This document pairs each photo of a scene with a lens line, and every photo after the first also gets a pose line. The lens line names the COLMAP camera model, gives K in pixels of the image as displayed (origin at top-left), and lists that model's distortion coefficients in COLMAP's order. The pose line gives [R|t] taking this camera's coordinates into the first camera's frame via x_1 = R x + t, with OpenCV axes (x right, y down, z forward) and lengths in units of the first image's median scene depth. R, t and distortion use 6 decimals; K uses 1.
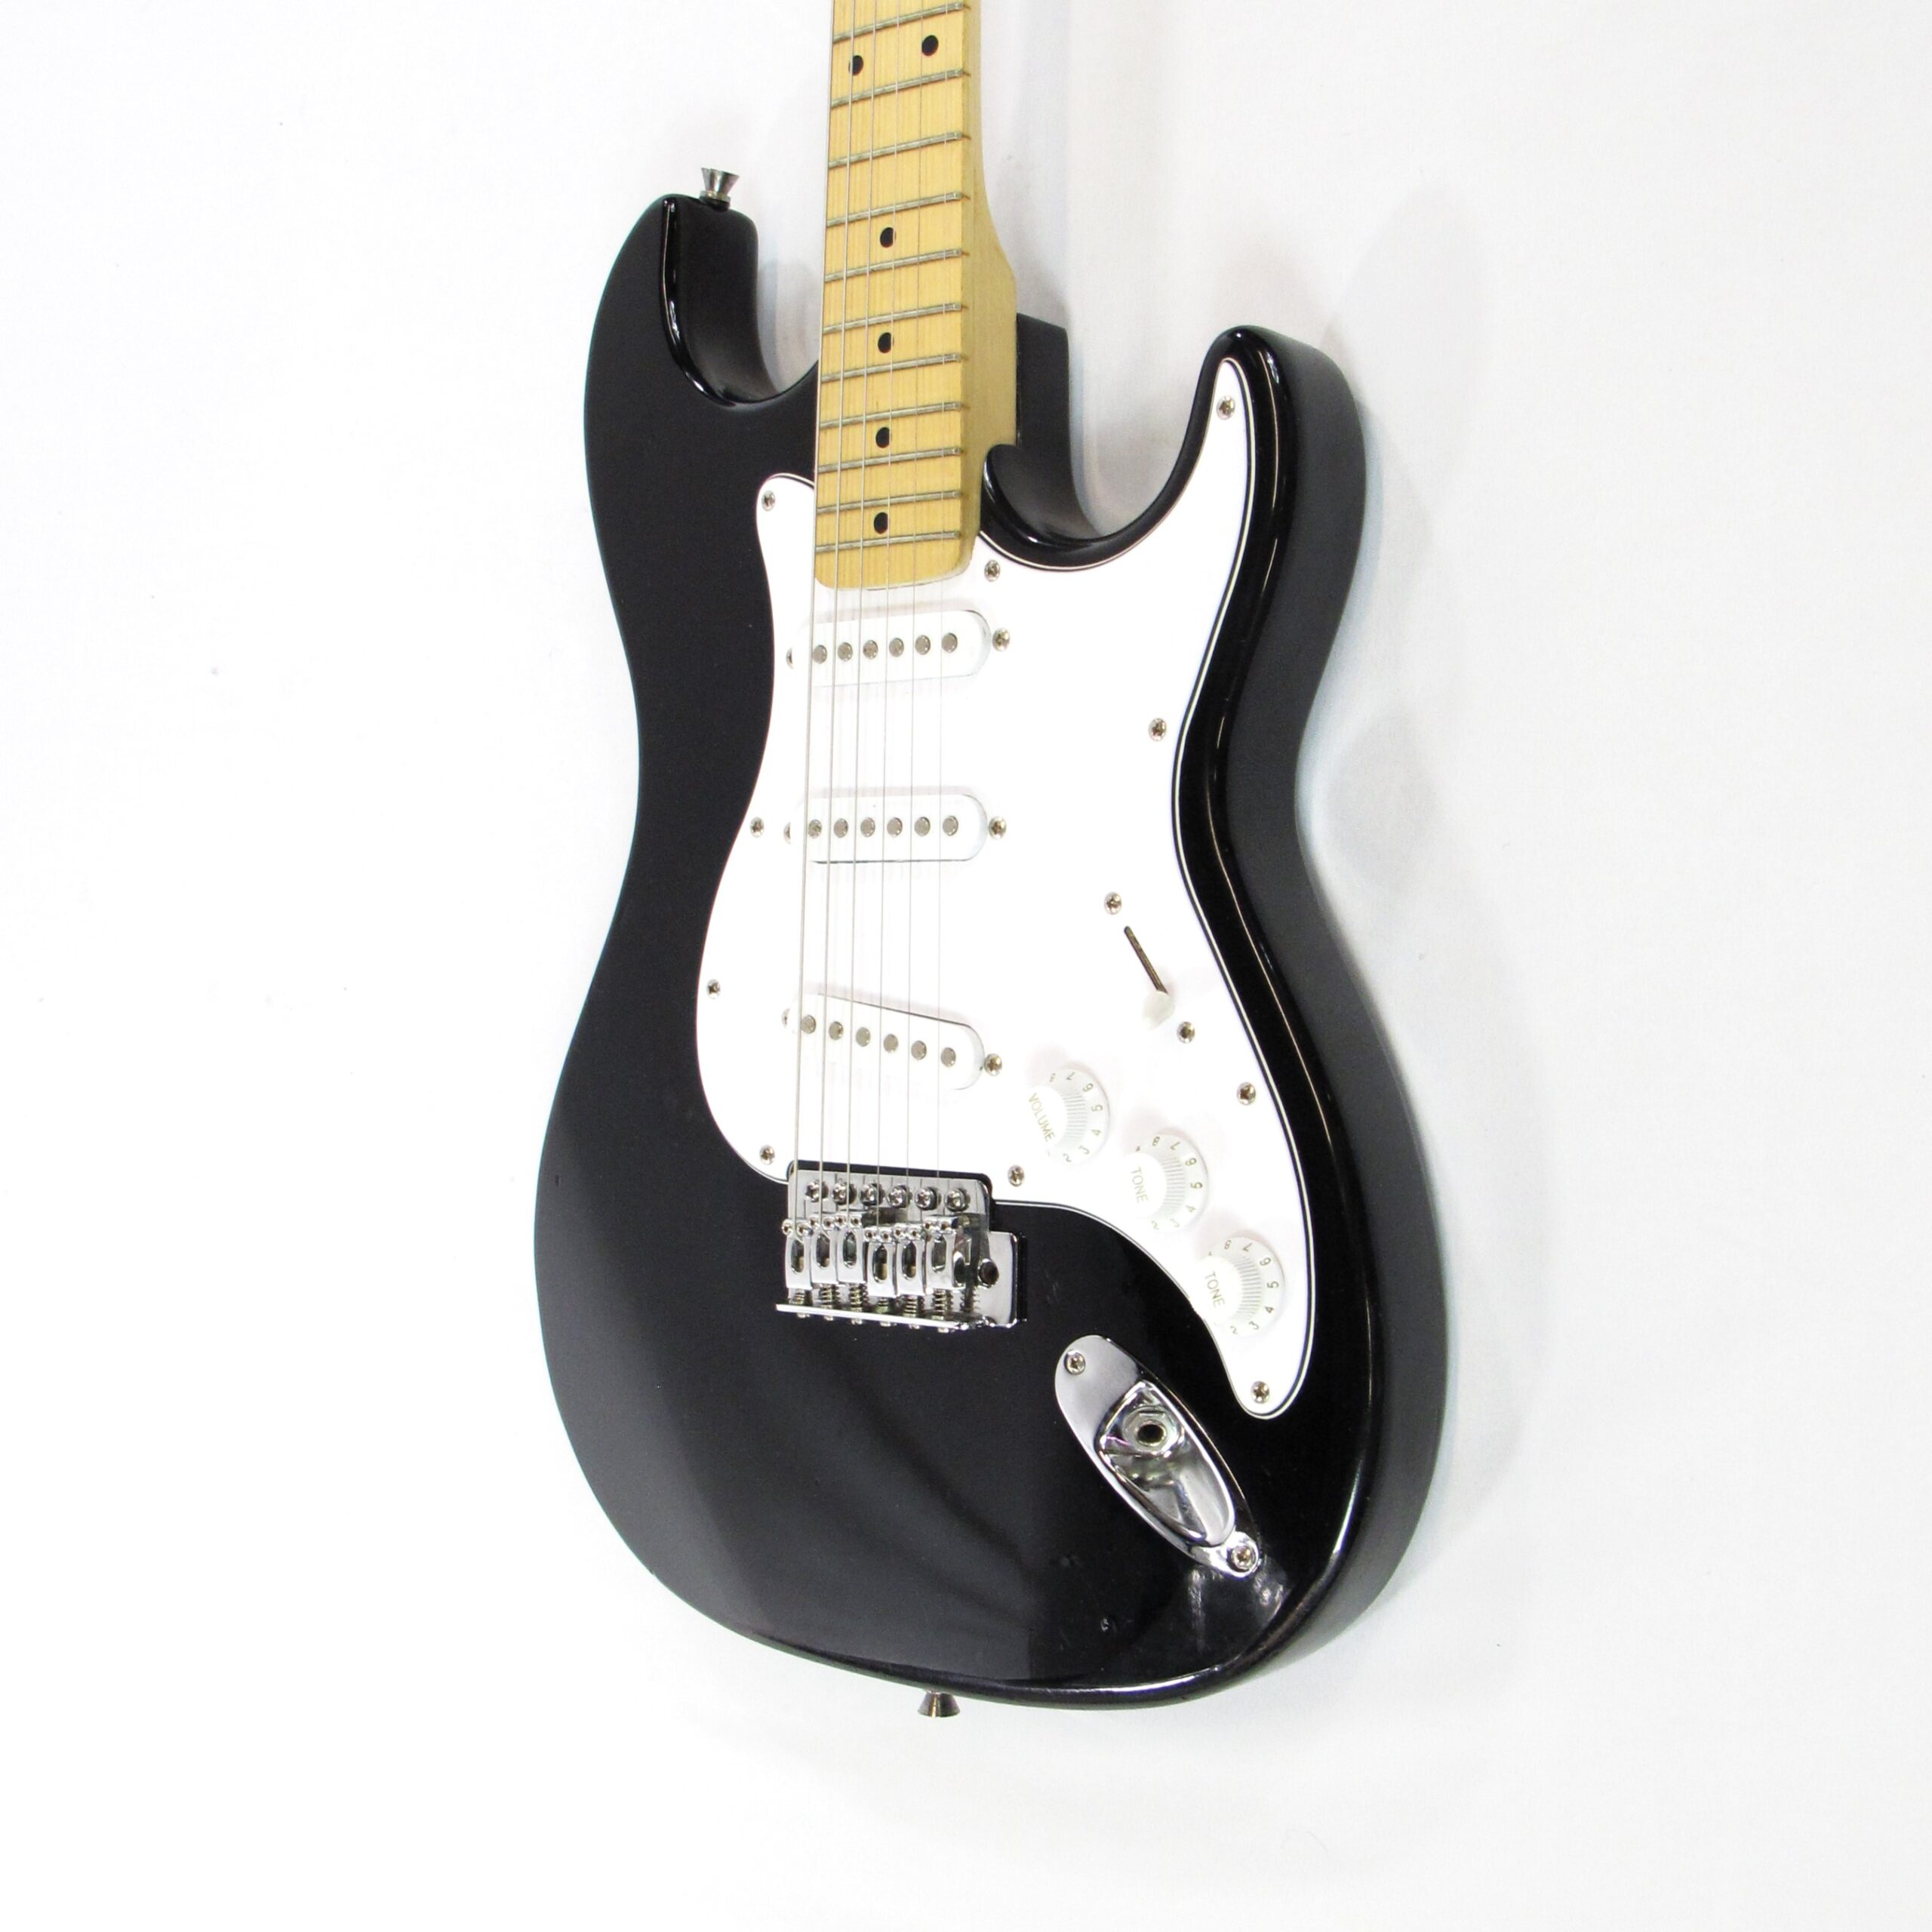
lens RADIAL K [[2738.4, 0, 915.0], [0, 2738.4, 1019.5], [0, 0, 1]] dist [-0.158804, 0.524966]
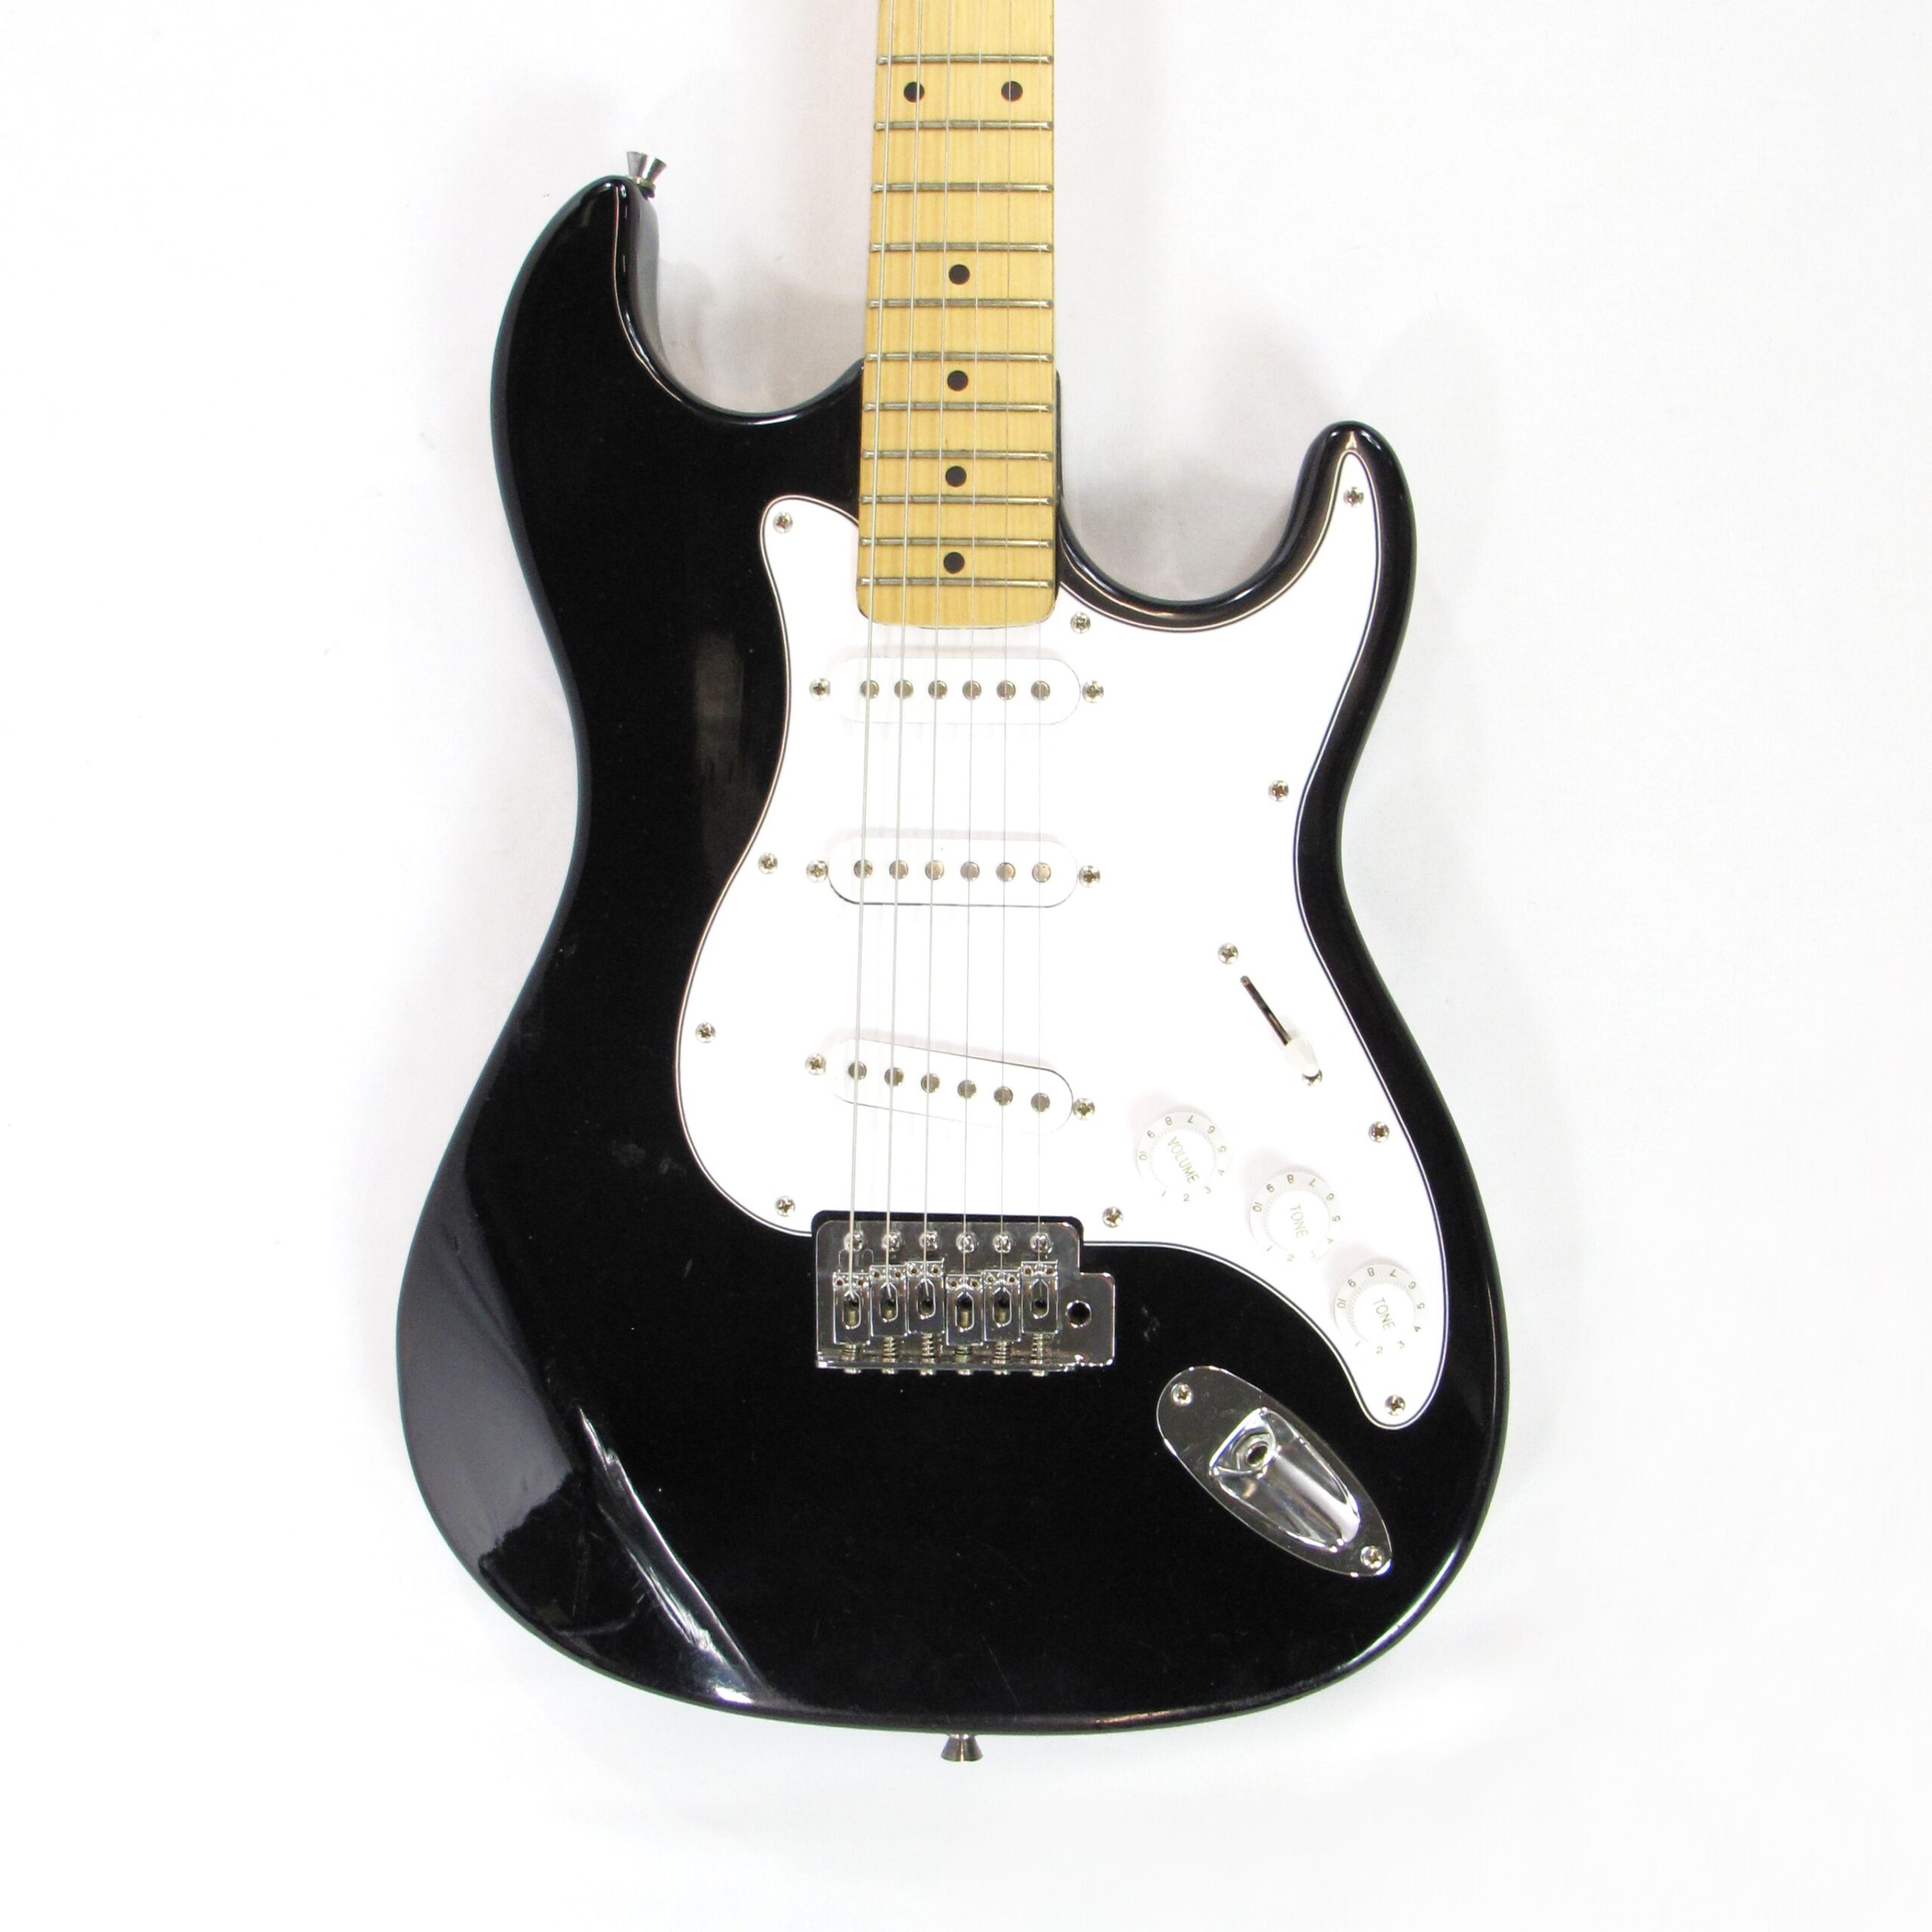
lens RADIAL K [[2738.4, 0, 915.0], [0, 2738.4, 1019.5], [0, 0, 1]] dist [-0.158804, 0.524966]
pose [[0.816665, -0.006829, 0.577072, -0.597323], [0.003545, 0.999970, 0.006817, -0.023501], [-0.577101, -0.003522, 0.816665, 0.200899]]
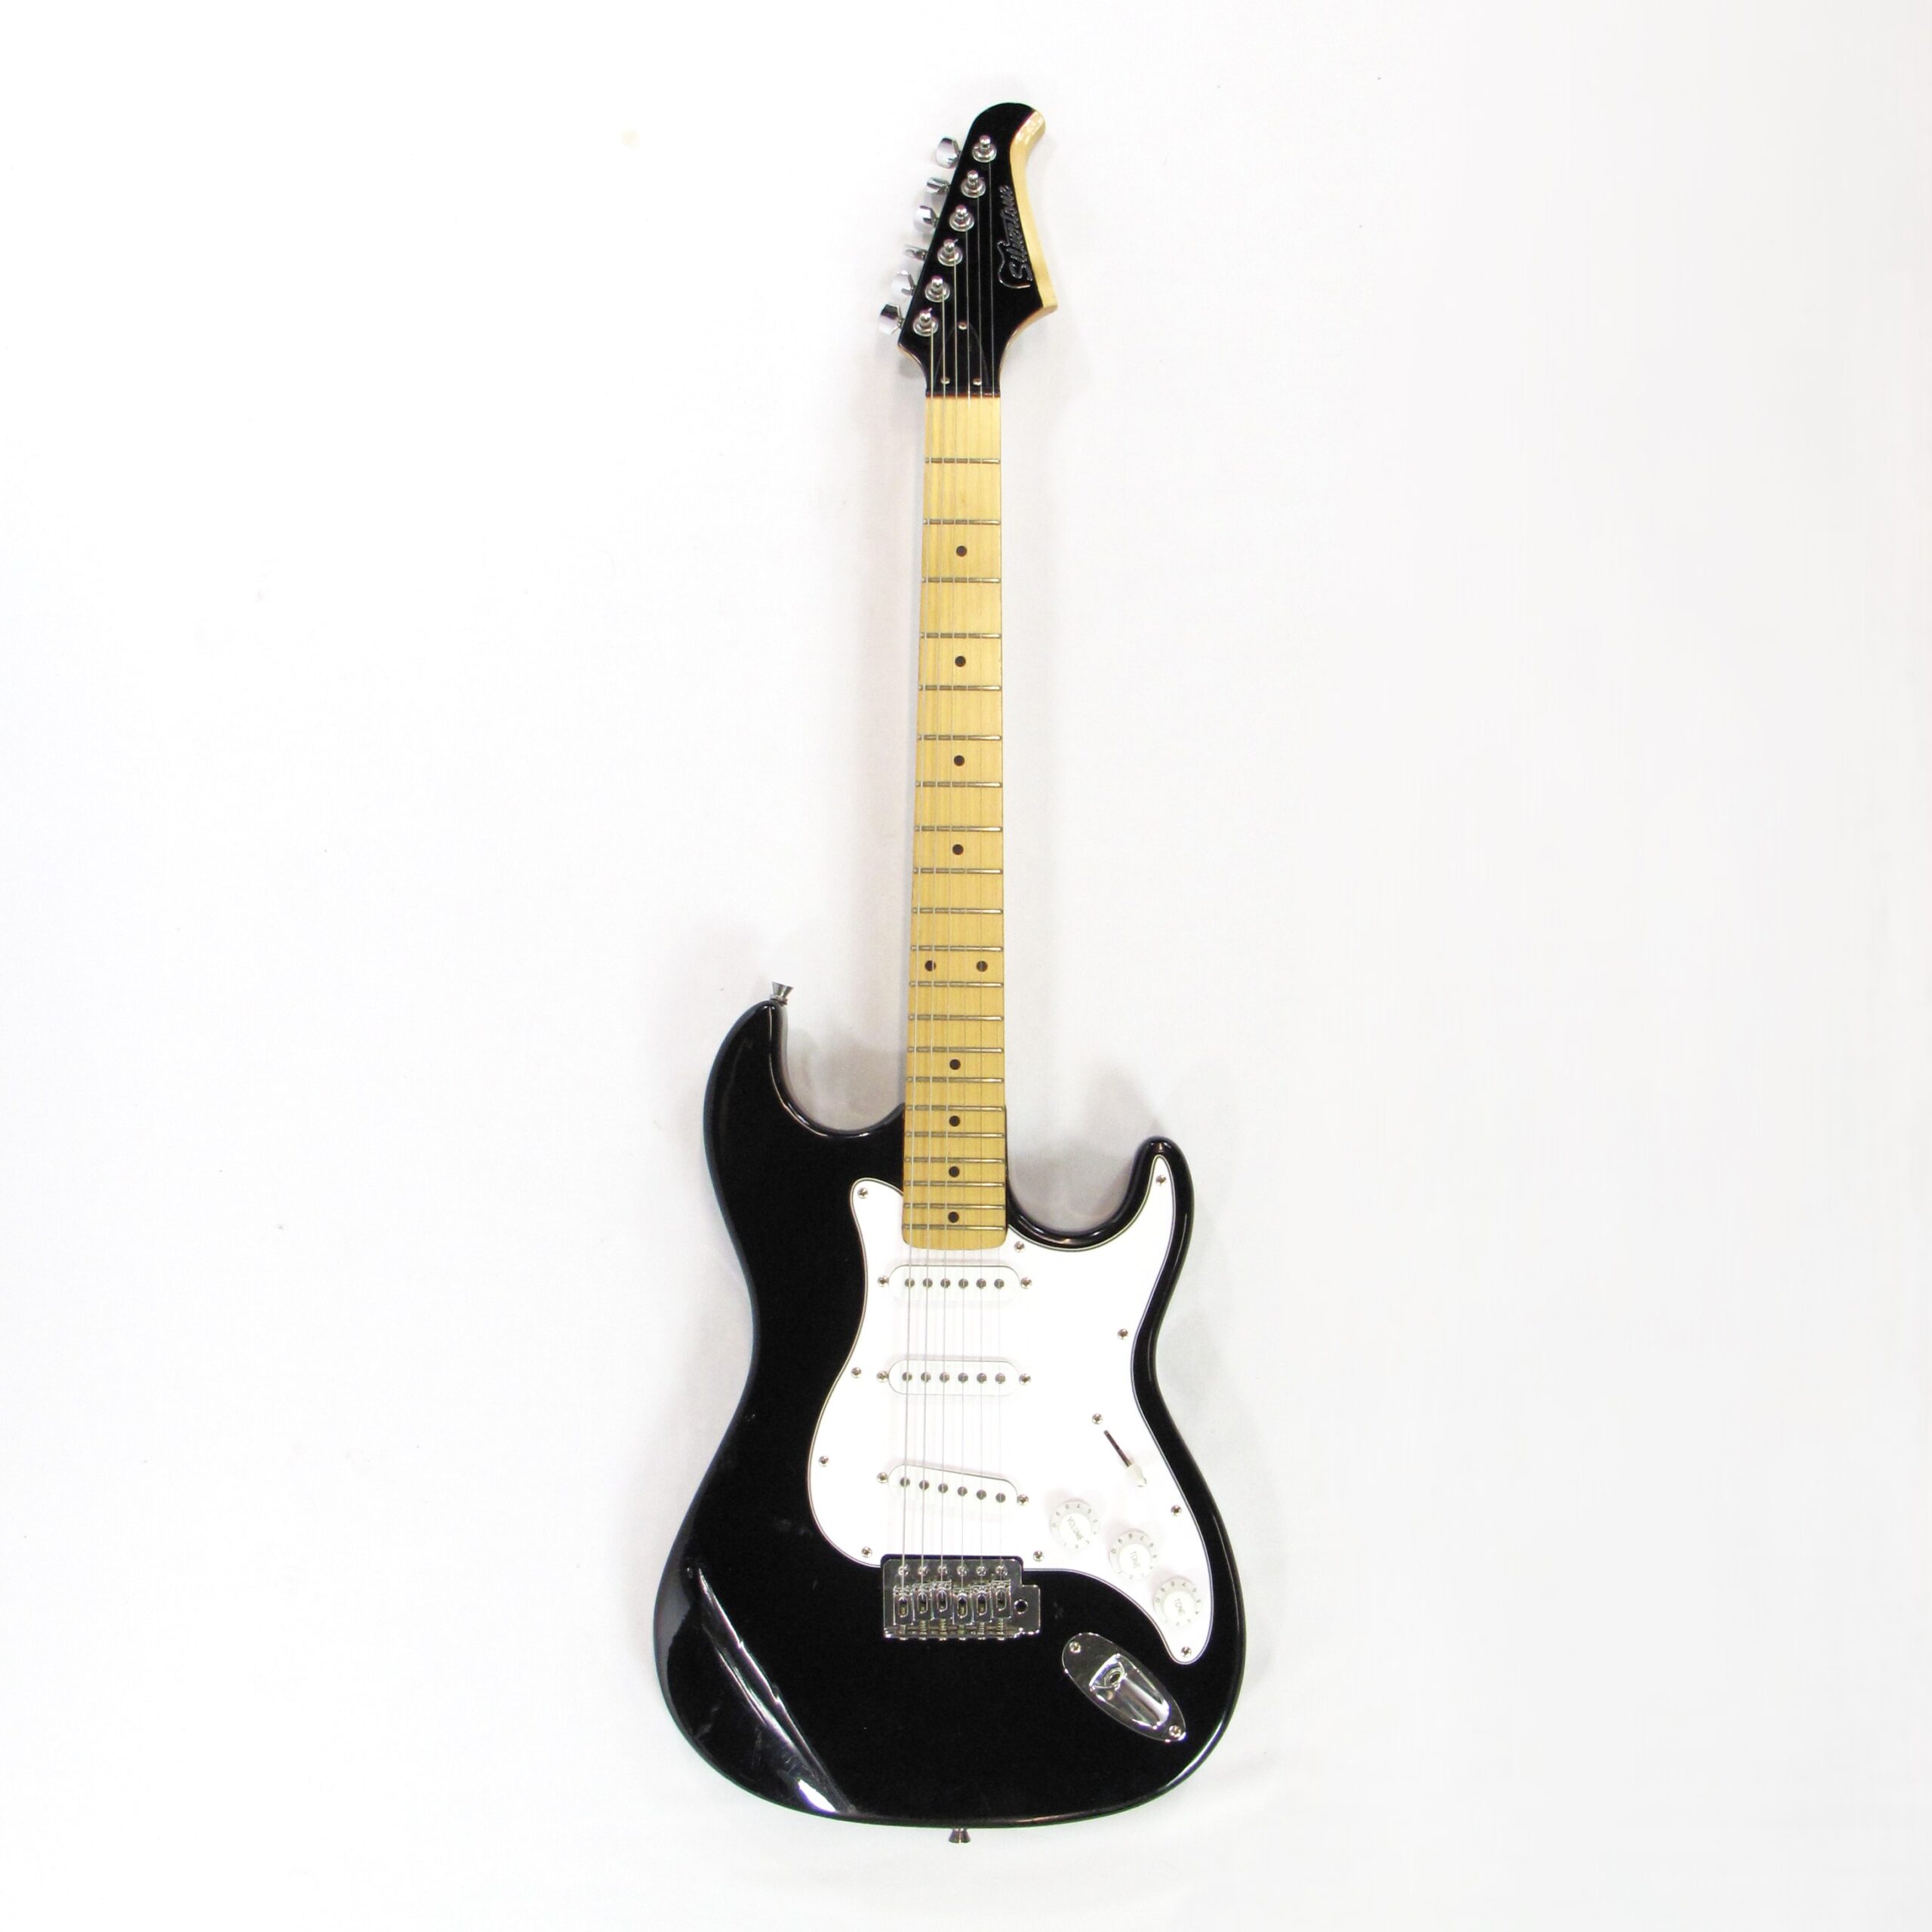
lens RADIAL K [[2738.4, 0, 915.0], [0, 2738.4, 1019.5], [0, 0, 1]] dist [-0.158804, 0.524966]
pose [[0.782575, 0.006620, 0.622522, -1.219431], [0.010912, 0.999644, -0.024348, -0.274056], [-0.622461, 0.025847, 0.782224, -0.472720]]
